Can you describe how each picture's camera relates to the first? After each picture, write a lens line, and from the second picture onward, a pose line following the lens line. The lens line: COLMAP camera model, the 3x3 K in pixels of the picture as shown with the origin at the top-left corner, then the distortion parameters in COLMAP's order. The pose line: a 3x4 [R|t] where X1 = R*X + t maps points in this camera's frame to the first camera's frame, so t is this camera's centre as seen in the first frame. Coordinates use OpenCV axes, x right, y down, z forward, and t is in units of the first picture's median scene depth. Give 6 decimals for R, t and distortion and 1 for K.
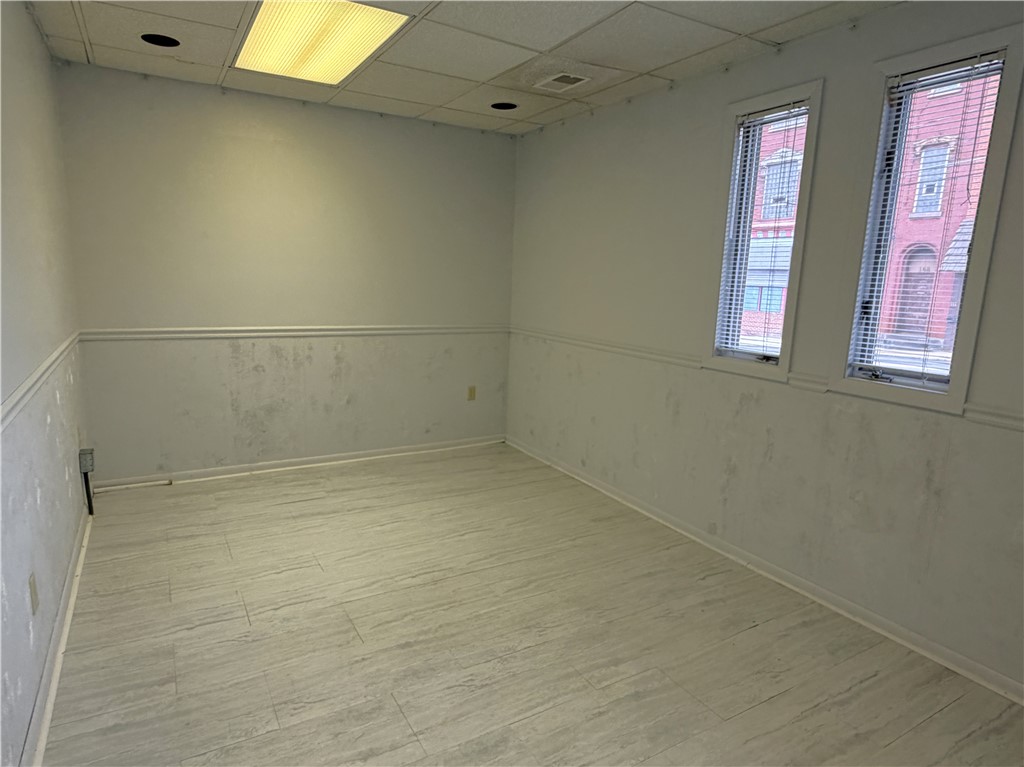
lens RADIAL K [[602.0, 0, 501.0], [0, 602.0, 386.7], [0, 0, 1]] dist [0.003178, 0.001300]
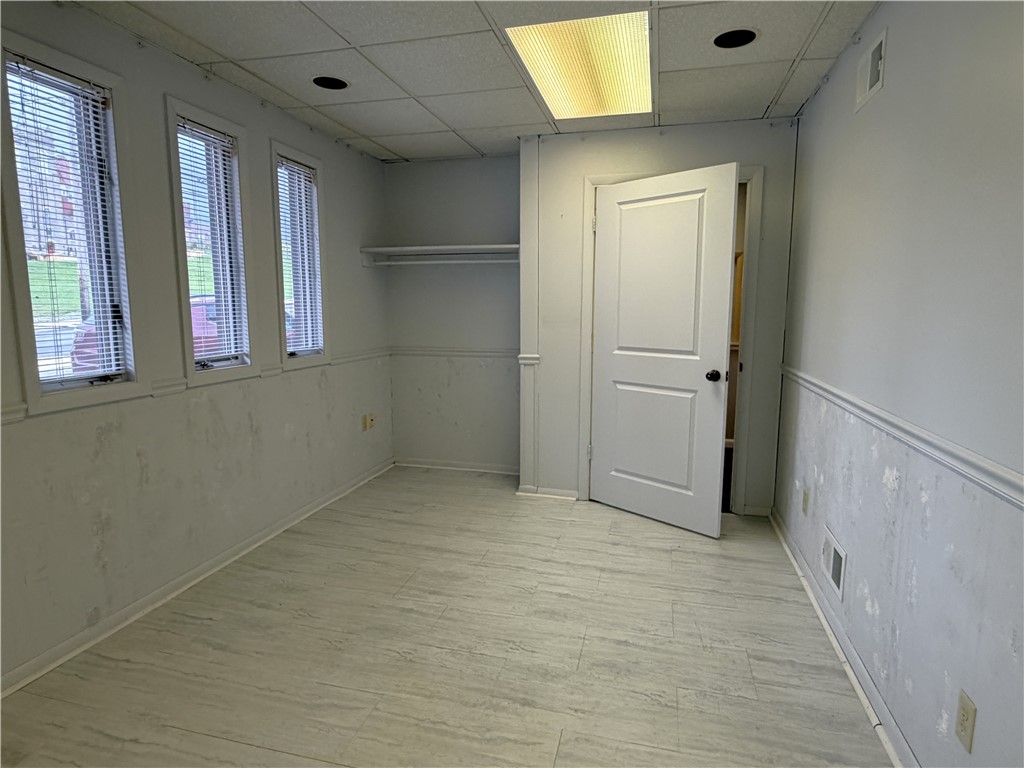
lens RADIAL K [[602.0, 0, 502.2], [0, 602.0, 384.4], [0, 0, 1]] dist [0.003178, 0.001300]
pose [[-0.710594, -0.124904, 0.692427, -0.705208], [0.105534, 0.954063, 0.280403, -0.281827], [-0.695643, 0.272327, -0.664770, 1.519688]]
